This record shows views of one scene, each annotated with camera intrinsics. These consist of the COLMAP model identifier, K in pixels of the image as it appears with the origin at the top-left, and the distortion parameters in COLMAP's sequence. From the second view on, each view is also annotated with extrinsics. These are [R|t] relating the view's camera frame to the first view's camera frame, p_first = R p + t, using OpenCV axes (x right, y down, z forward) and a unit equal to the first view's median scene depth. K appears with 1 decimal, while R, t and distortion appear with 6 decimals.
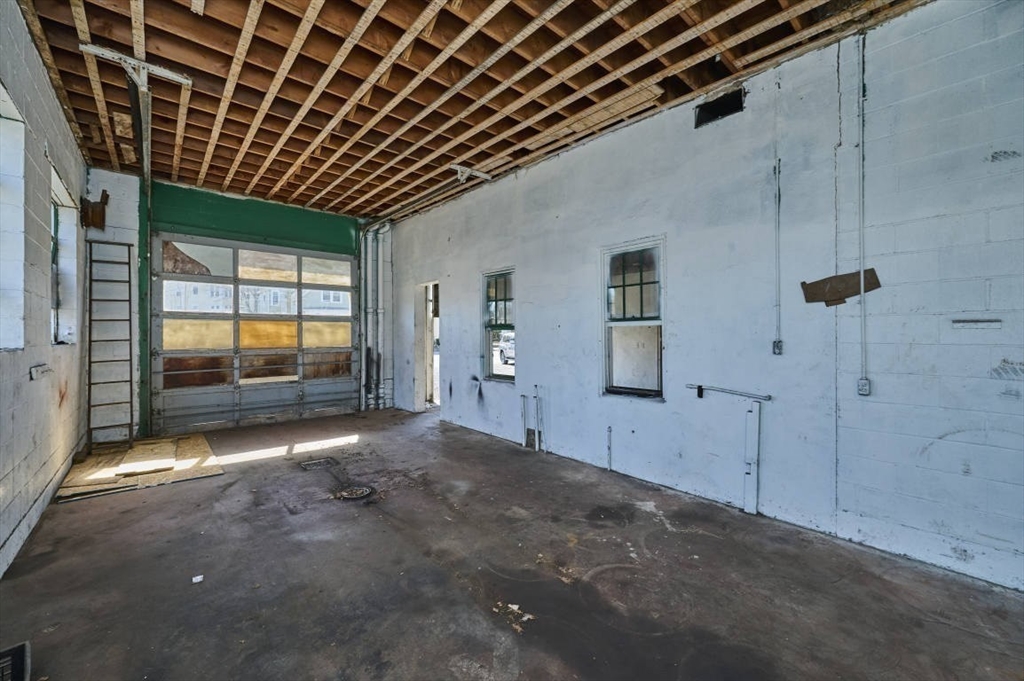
lens RADIAL K [[404.9, 0, 507.4], [0, 404.9, 333.7], [0, 0, 1]] dist [-0.000483, -0.000216]
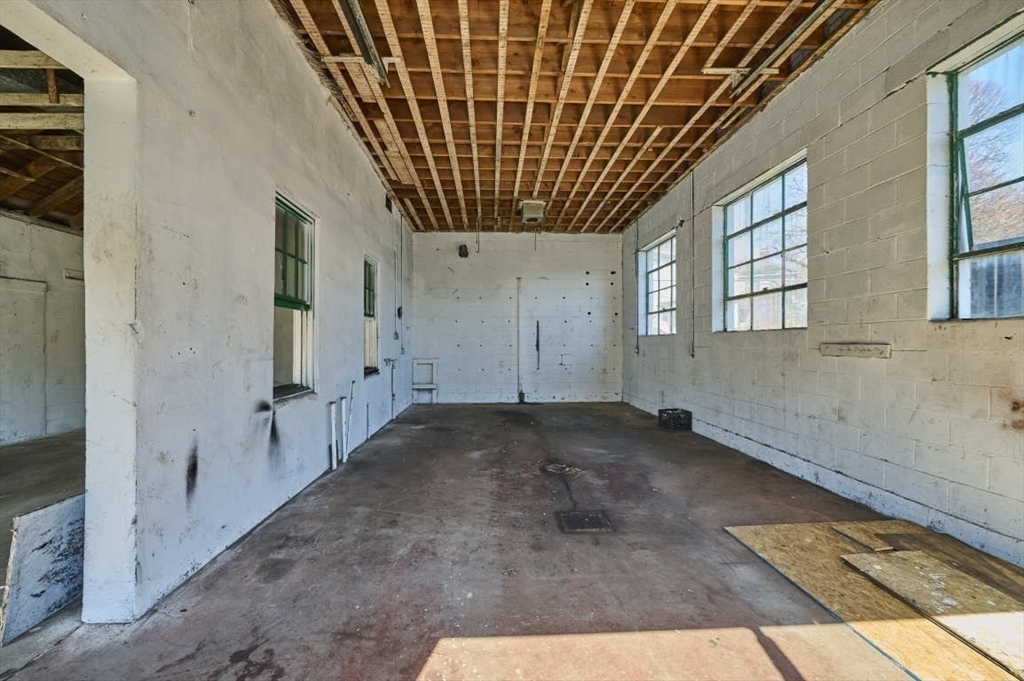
lens RADIAL K [[404.9, 0, 508.3], [0, 404.9, 343.1], [0, 0, 1]] dist [-0.000483, -0.000216]
pose [[-0.783548, 0.003727, 0.621320, -0.811978], [0.001396, 0.999990, -0.004238, 0.058305], [-0.621329, -0.002453, -0.783546, 1.663518]]
